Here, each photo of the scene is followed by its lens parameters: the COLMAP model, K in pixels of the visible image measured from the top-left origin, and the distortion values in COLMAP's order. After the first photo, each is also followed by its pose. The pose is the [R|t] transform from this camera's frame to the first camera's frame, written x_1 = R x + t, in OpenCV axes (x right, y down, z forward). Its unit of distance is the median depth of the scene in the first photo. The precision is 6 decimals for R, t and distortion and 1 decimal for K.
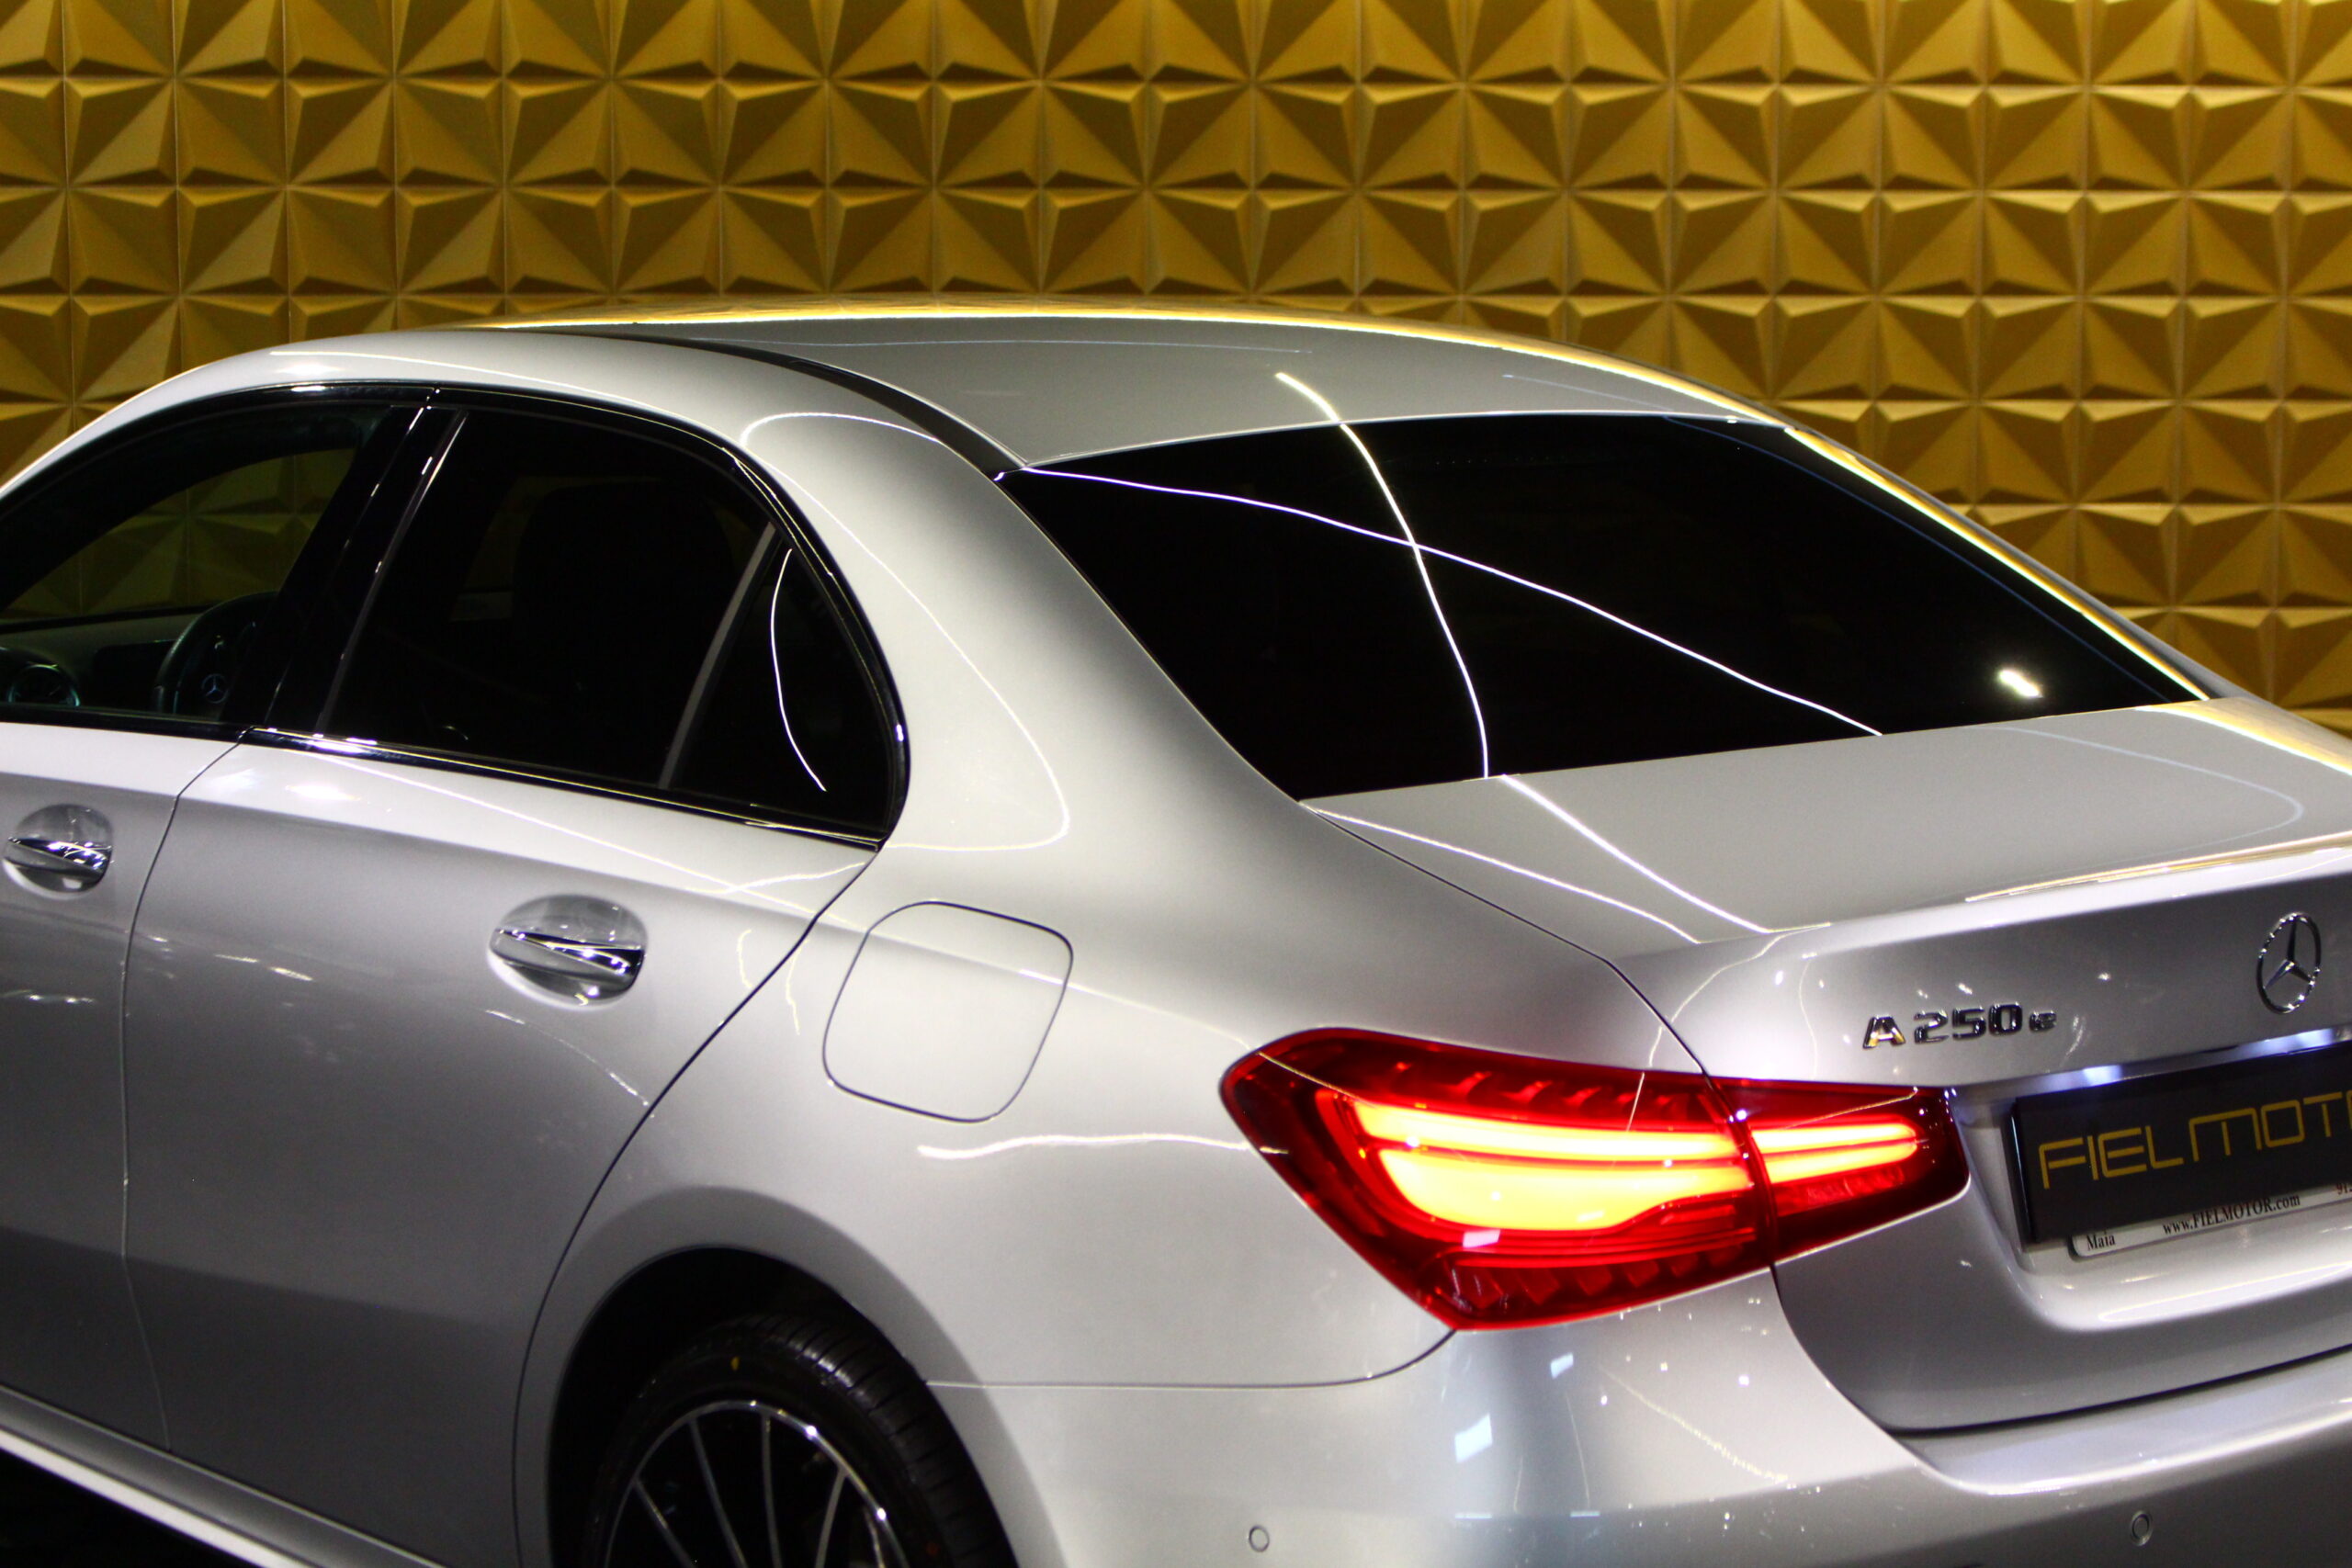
lens RADIAL K [[4576.6, 0, 1176.0], [0, 4576.6, 784.0], [0, 0, 1]] dist [0.012916, -0.068502]
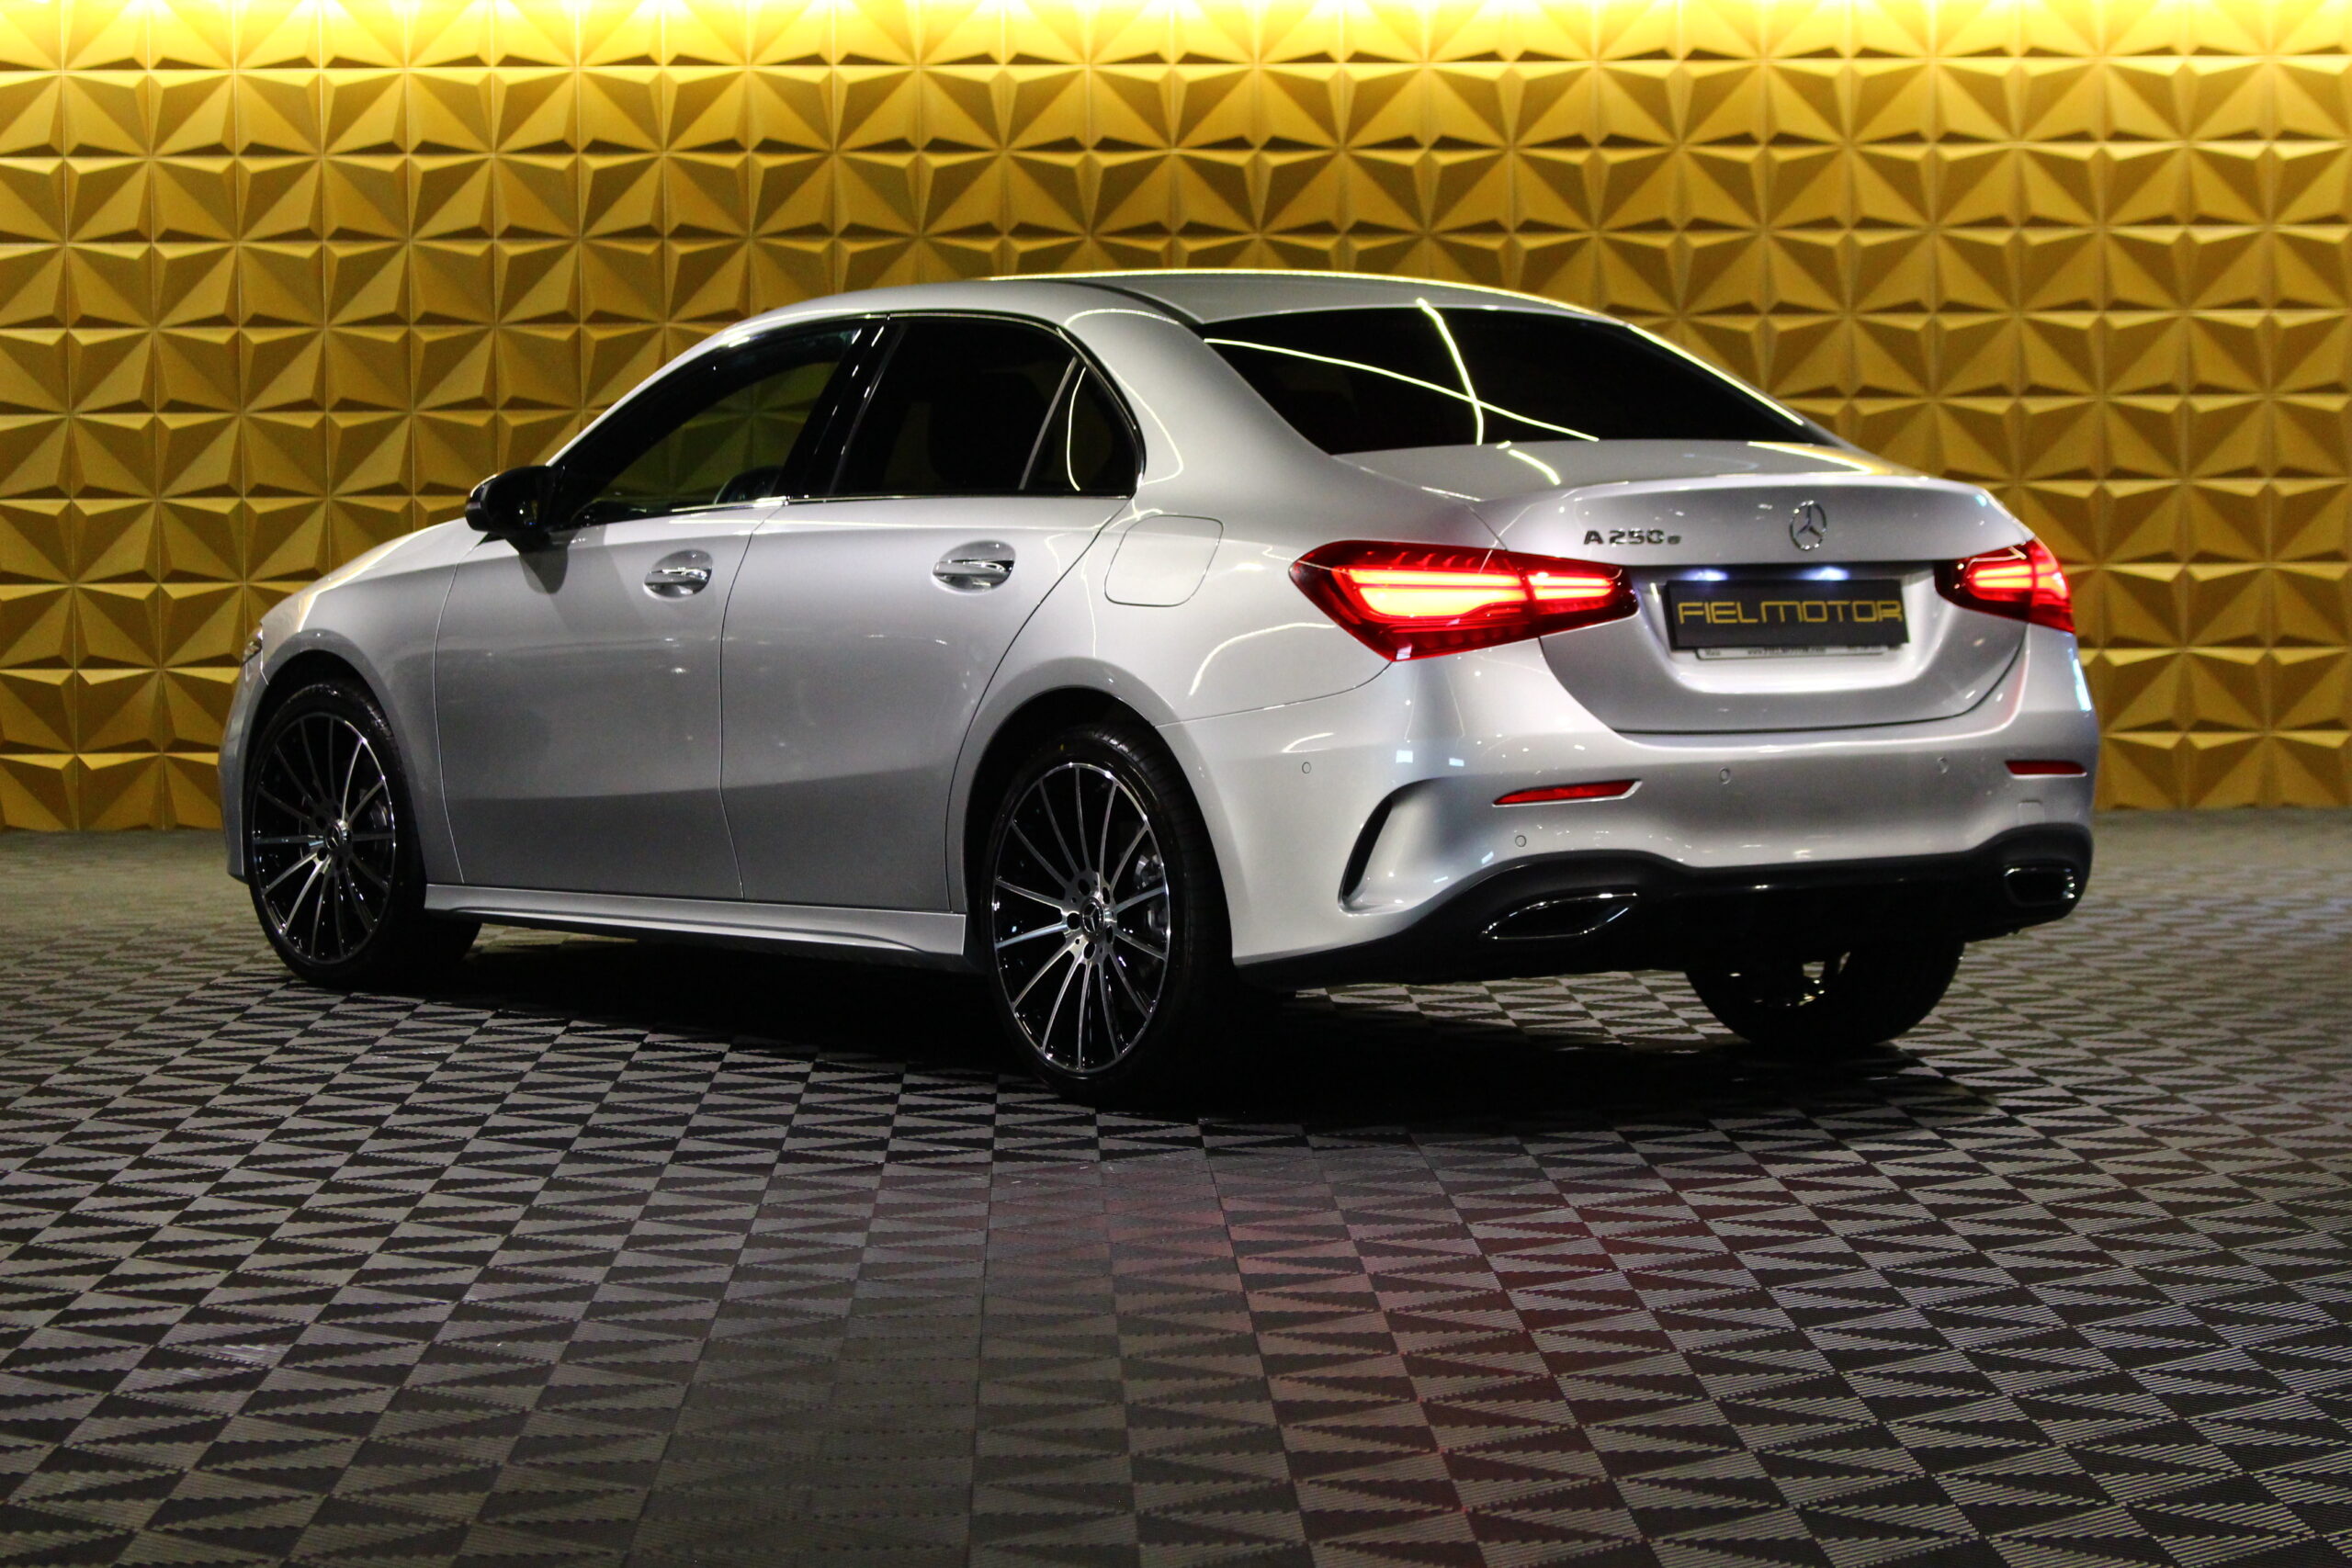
lens RADIAL K [[5687.8, 0, 1176.0], [0, 5687.8, 784.0], [0, 0, 1]] dist [0.033587, 0.332403]
pose [[0.998340, -0.008903, -0.056902, 0.099313], [0.004075, 0.996423, -0.084410, 0.360394], [0.057450, 0.084038, 0.994805, -1.524261]]
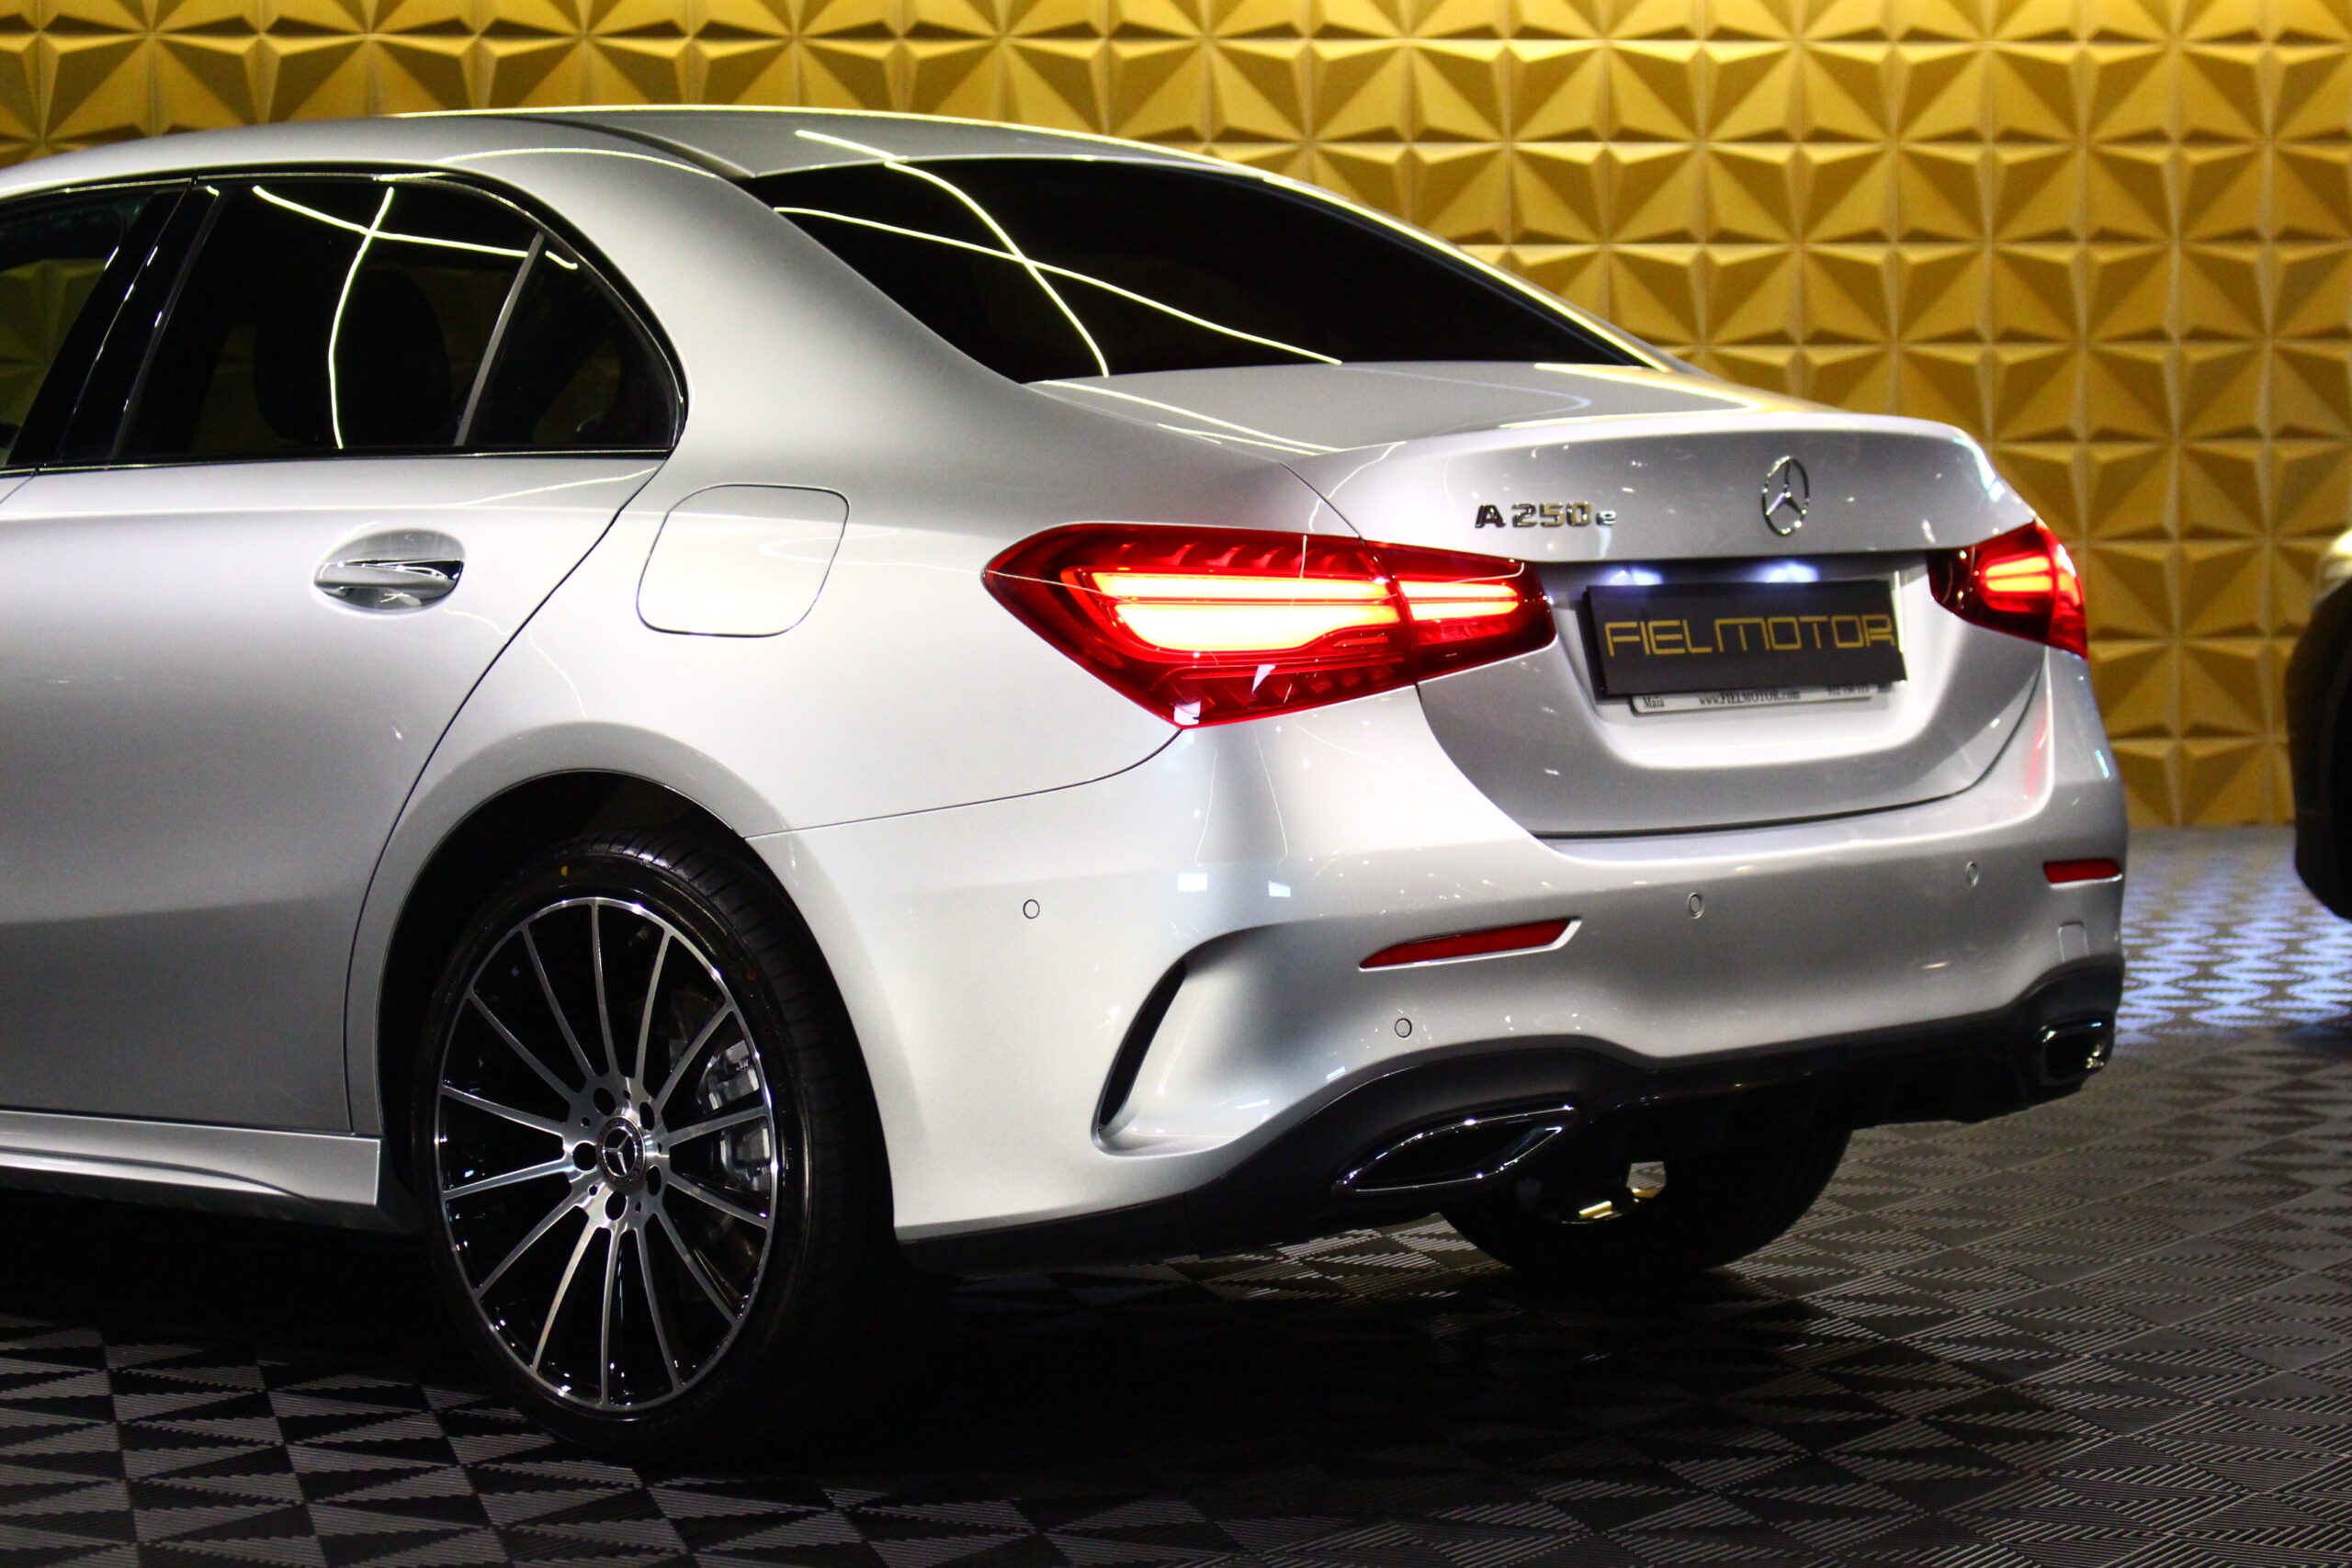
lens RADIAL K [[5323.1, 0, 1176.0], [0, 5323.1, 784.0], [0, 0, 1]] dist [0.023939, 0.298302]
pose [[0.989265, -0.025611, 0.143872, -0.140378], [0.036735, 0.996491, -0.075204, 0.219194], [-0.141441, 0.079682, 0.986735, -0.436904]]
